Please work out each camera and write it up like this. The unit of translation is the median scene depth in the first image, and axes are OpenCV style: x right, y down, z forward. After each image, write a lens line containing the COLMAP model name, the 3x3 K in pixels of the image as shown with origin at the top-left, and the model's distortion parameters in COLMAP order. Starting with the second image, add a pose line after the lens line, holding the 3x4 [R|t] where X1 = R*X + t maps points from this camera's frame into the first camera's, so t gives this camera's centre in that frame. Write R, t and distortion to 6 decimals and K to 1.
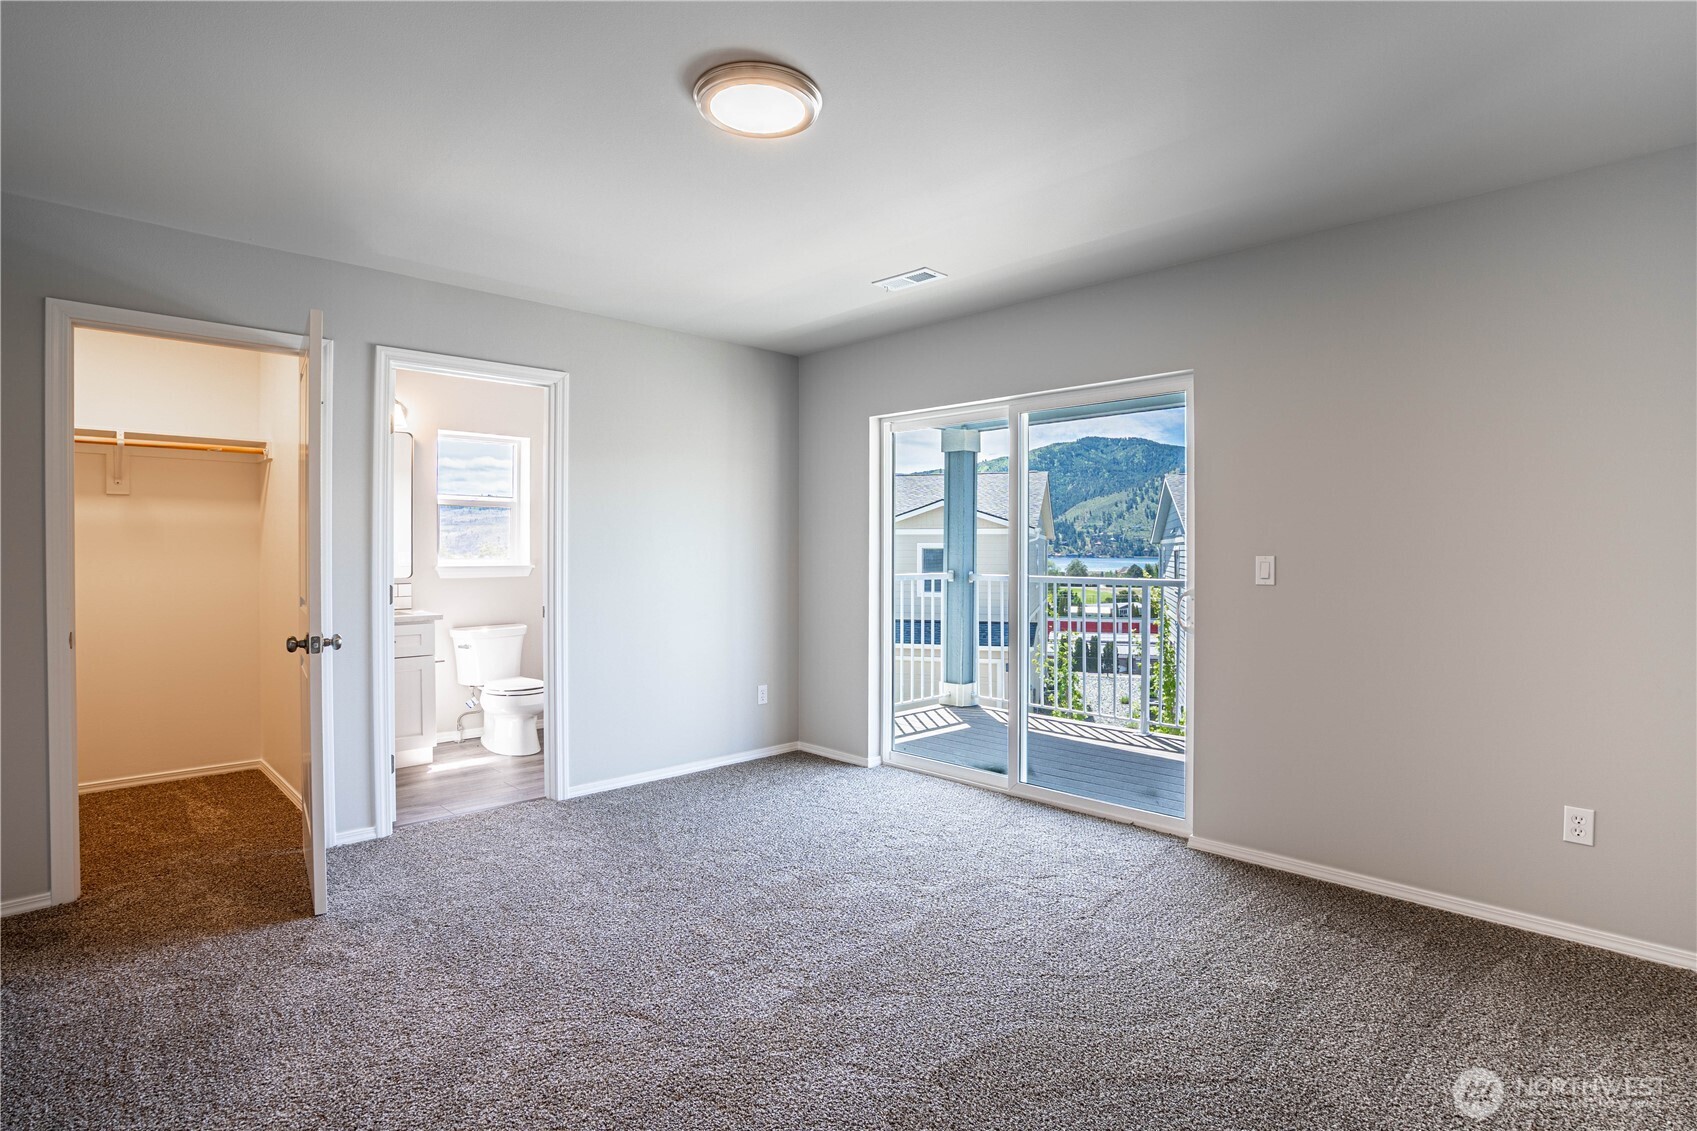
lens RADIAL K [[861.2, 0, 855.3], [0, 861.2, 559.0], [0, 0, 1]] dist [-0.058253, 0.023276]
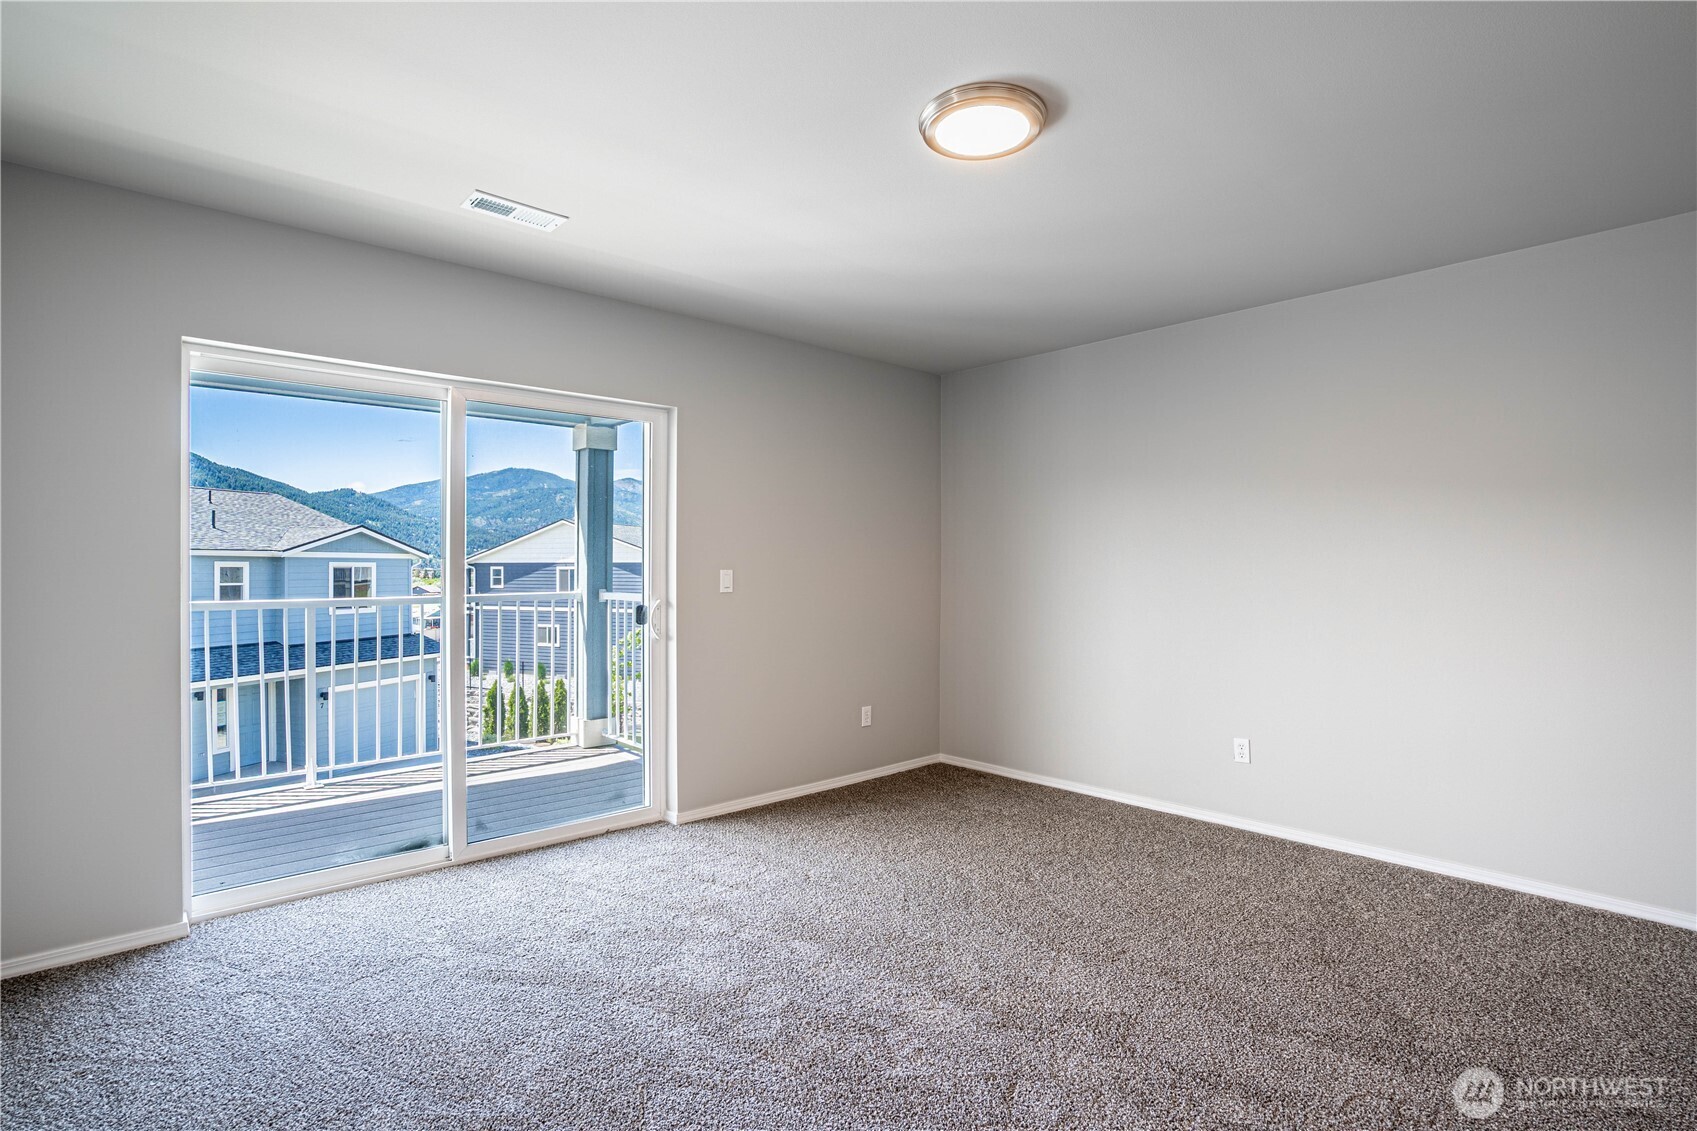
lens RADIAL K [[826.2, 0, 853.8], [0, 826.2, 567.8], [0, 0, 1]] dist [-0.056869, 0.019272]
pose [[0.024958, -0.000749, 0.999688, -0.647108], [0.007361, 0.999973, 0.000565, -0.005387], [-0.999661, 0.007345, 0.024963, 0.669244]]
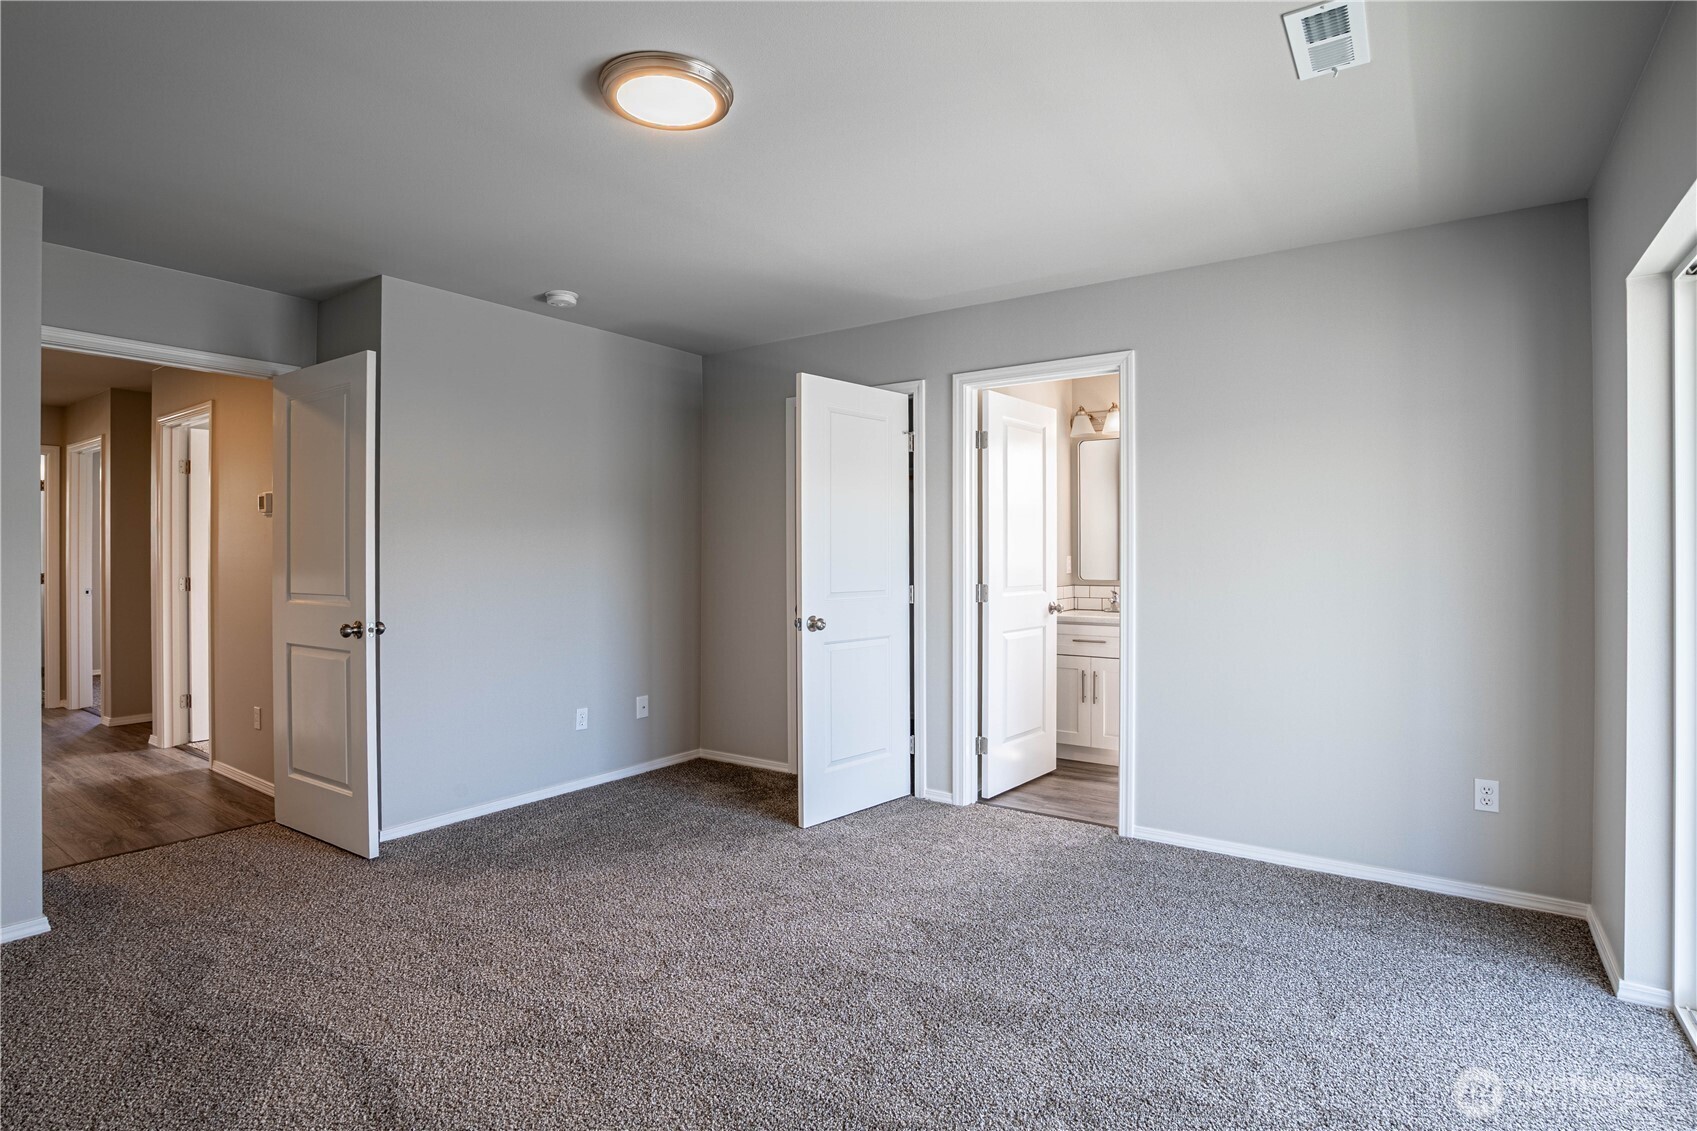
lens RADIAL K [[861.2, 0, 855.3], [0, 861.2, 559.0], [0, 0, 1]] dist [-0.058253, 0.023276]
pose [[0.170134, 0.002355, -0.985418, 0.509372], [-0.012193, 0.999926, 0.000285, -0.000710], [0.985345, 0.011967, 0.170150, 0.612428]]
